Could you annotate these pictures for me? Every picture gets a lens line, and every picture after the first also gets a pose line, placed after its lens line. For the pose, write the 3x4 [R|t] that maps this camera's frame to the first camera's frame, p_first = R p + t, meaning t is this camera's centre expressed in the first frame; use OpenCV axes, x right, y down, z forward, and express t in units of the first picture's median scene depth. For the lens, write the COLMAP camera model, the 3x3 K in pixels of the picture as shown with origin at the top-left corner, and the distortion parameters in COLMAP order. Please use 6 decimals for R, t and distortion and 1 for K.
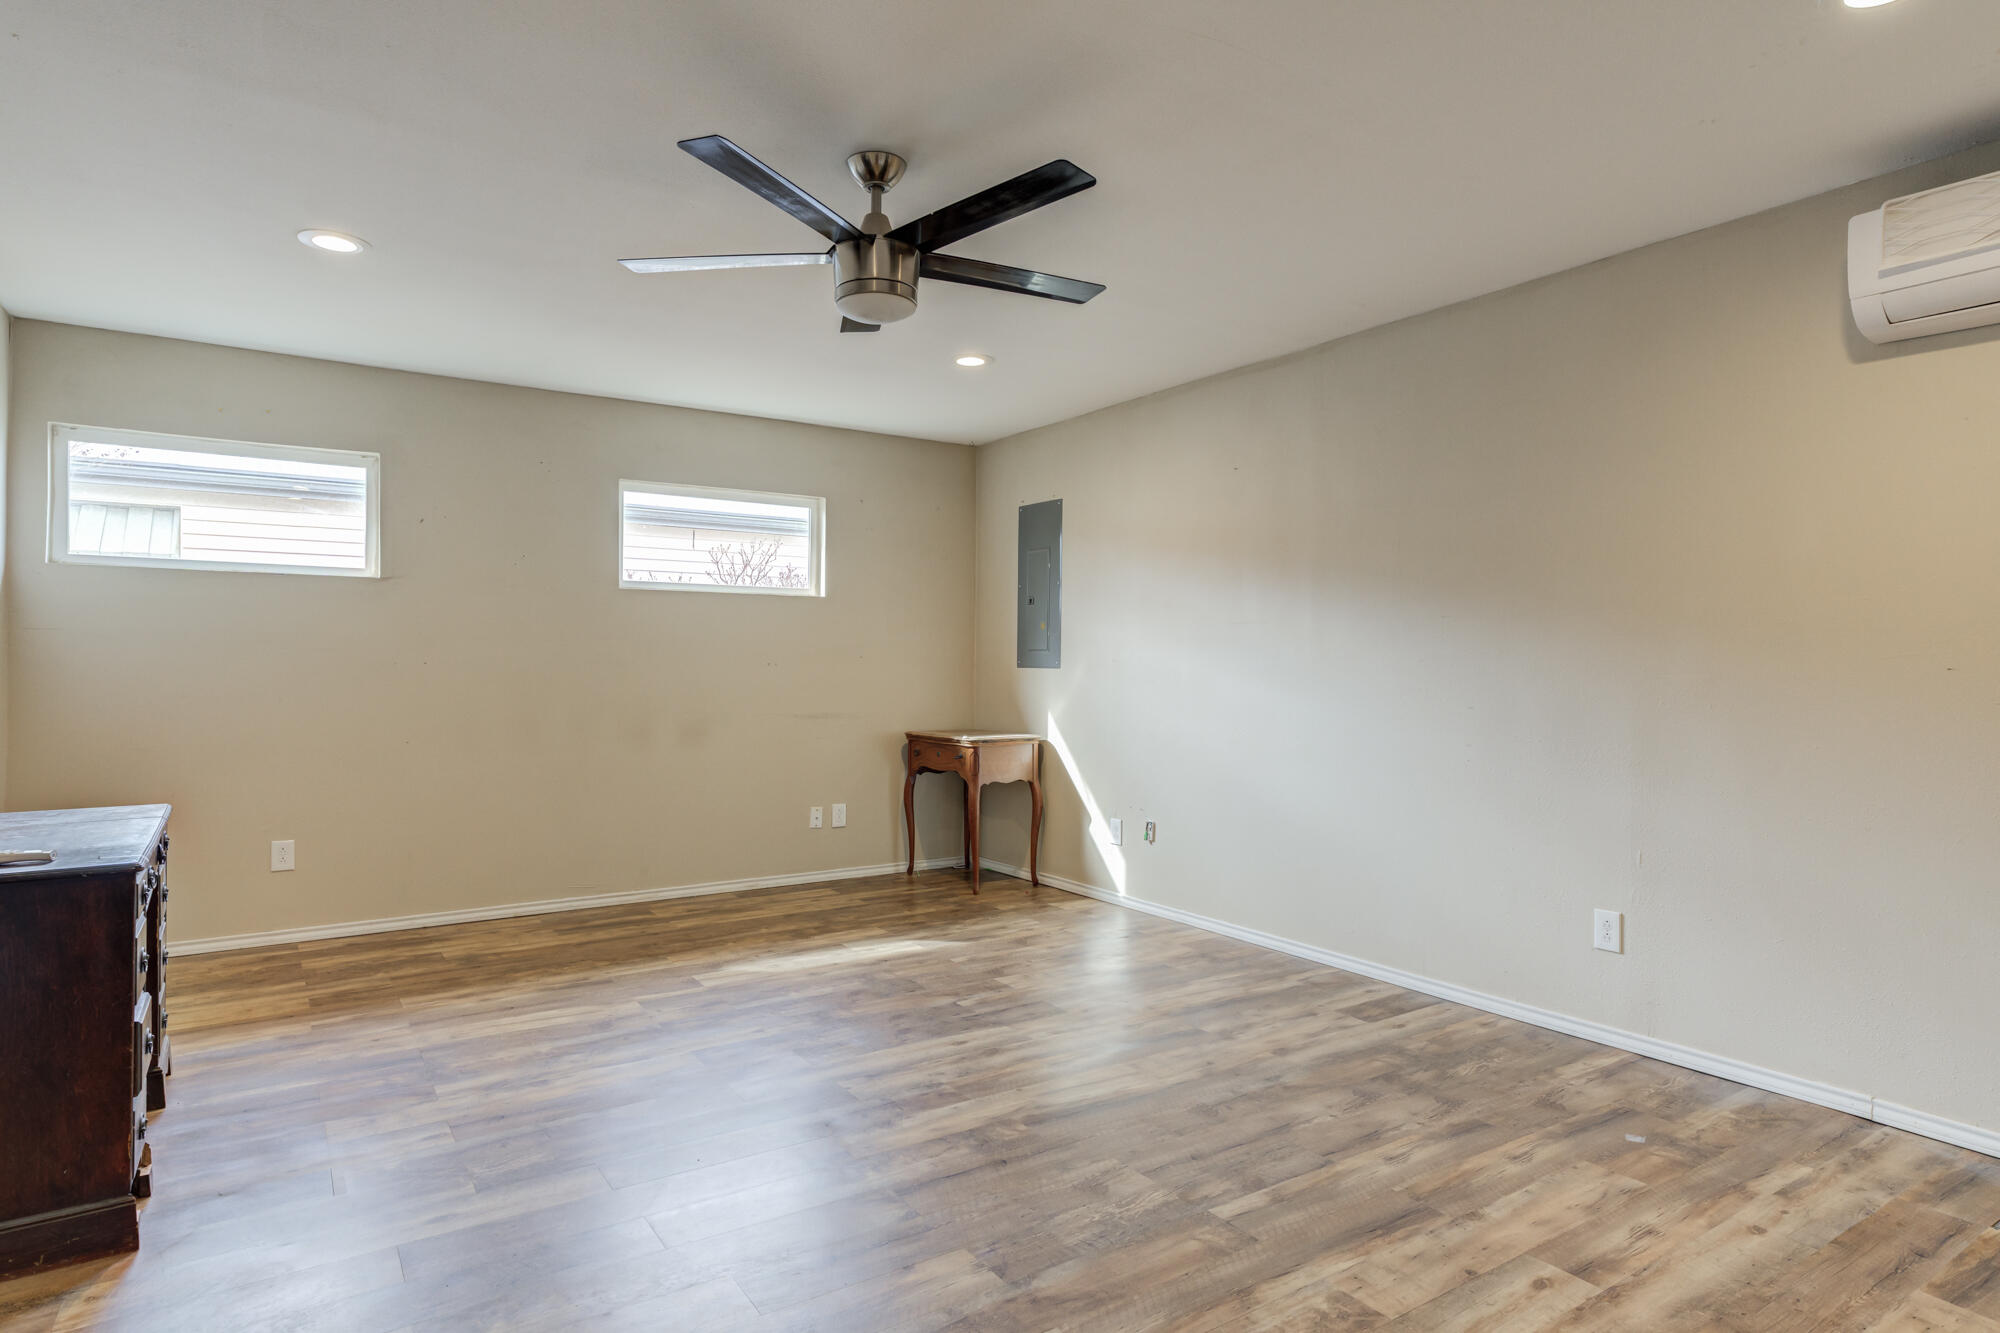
lens RADIAL K [[1078.4, 0, 1003.6], [0, 1078.4, 662.4], [0, 0, 1]] dist [0.002783, 0.005677]
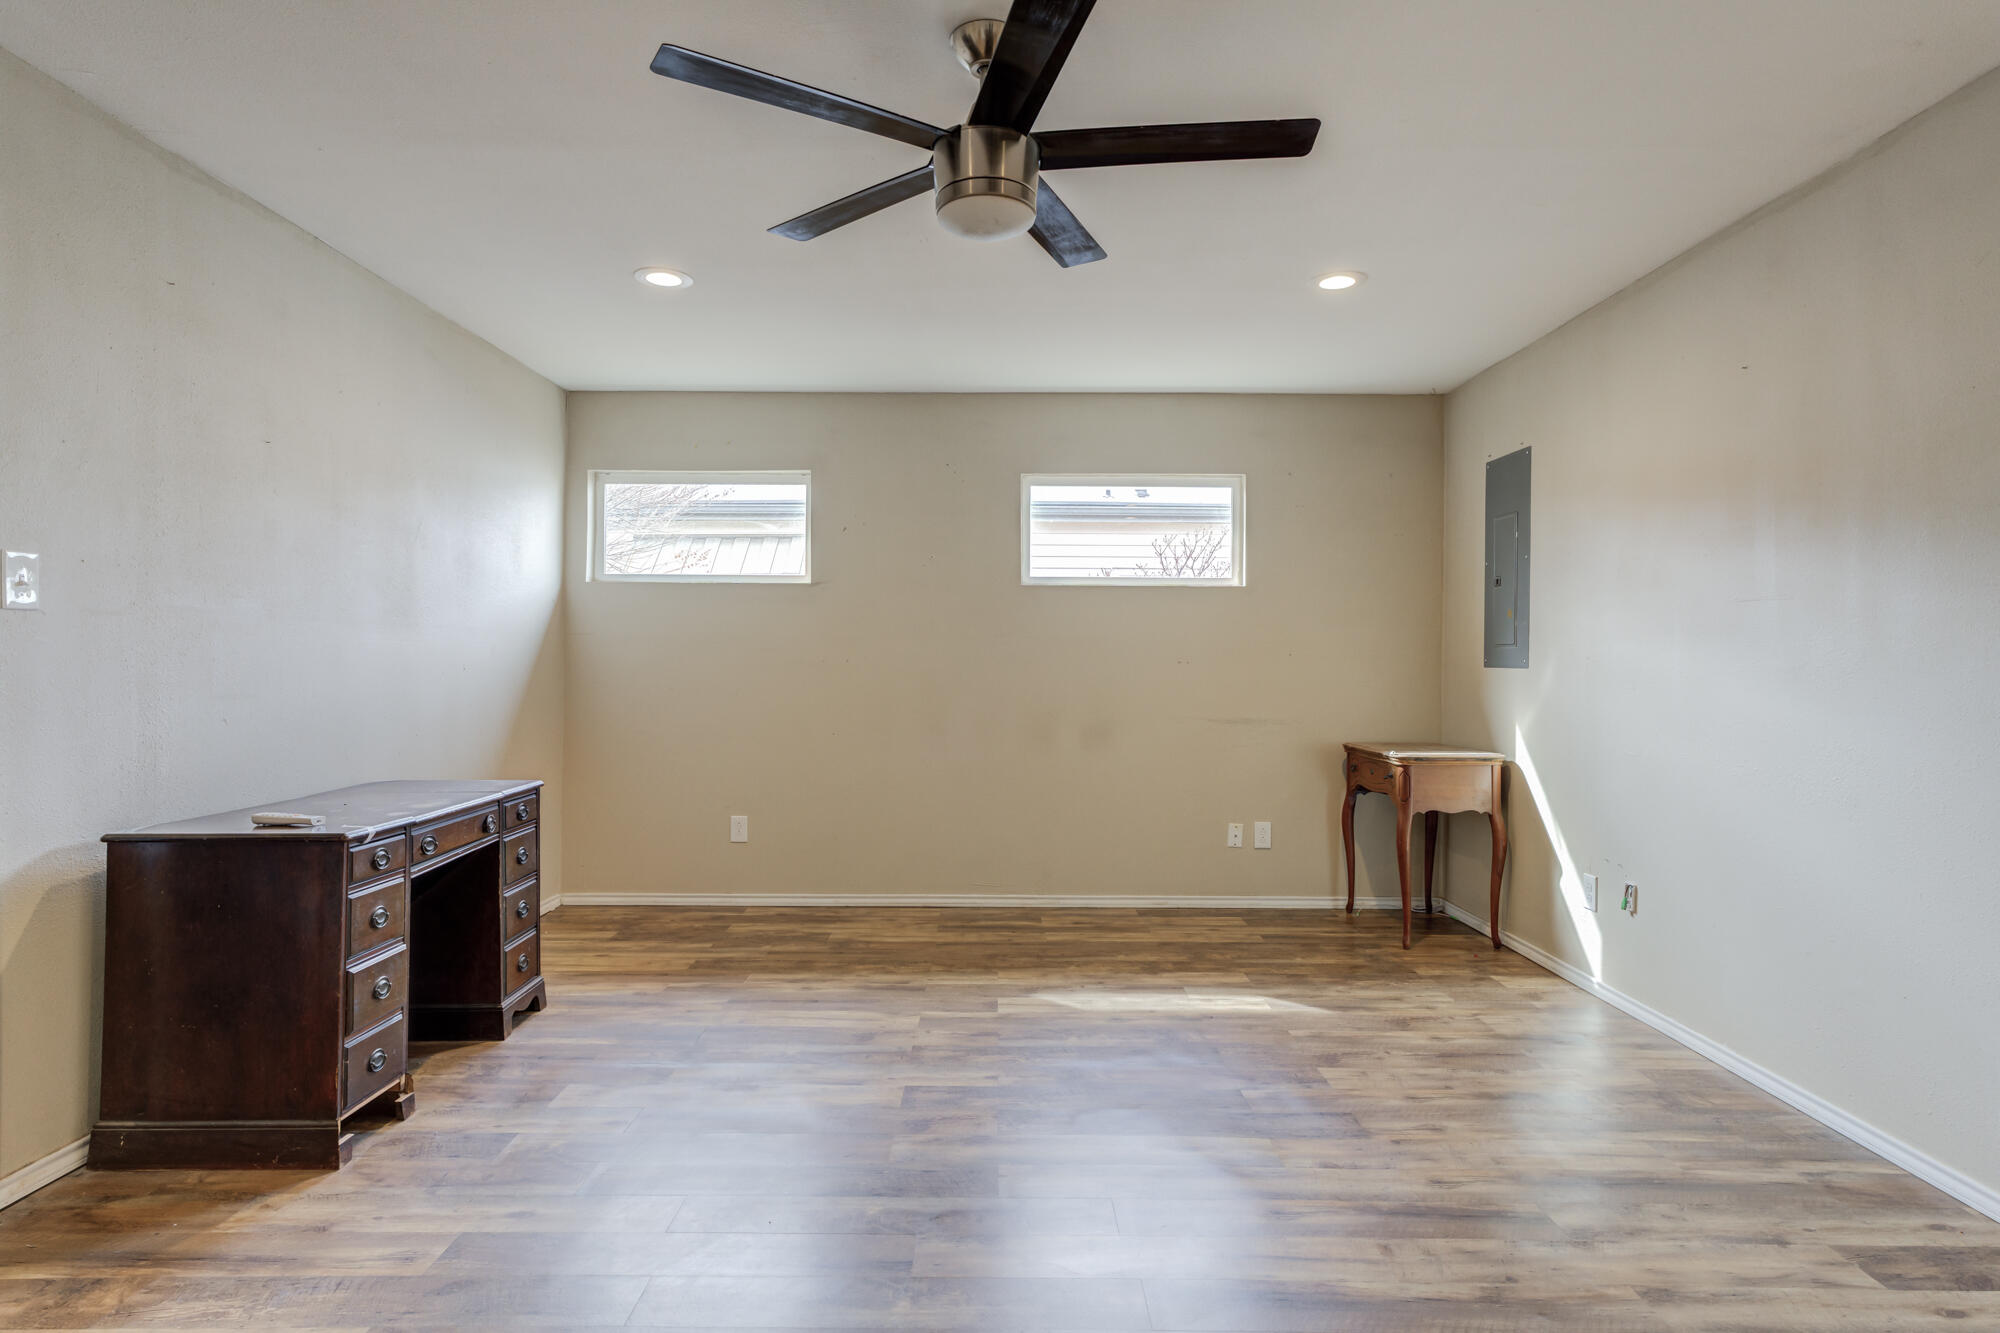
lens RADIAL K [[1078.4, 0, 997.4], [0, 1078.4, 660.3], [0, 0, 1]] dist [0.002783, 0.005677]
pose [[0.839342, -0.000704, -0.543604, 0.172961], [-0.000141, 0.999999, -0.001514, 0.001073], [0.543604, 0.001347, 0.839341, 0.175055]]
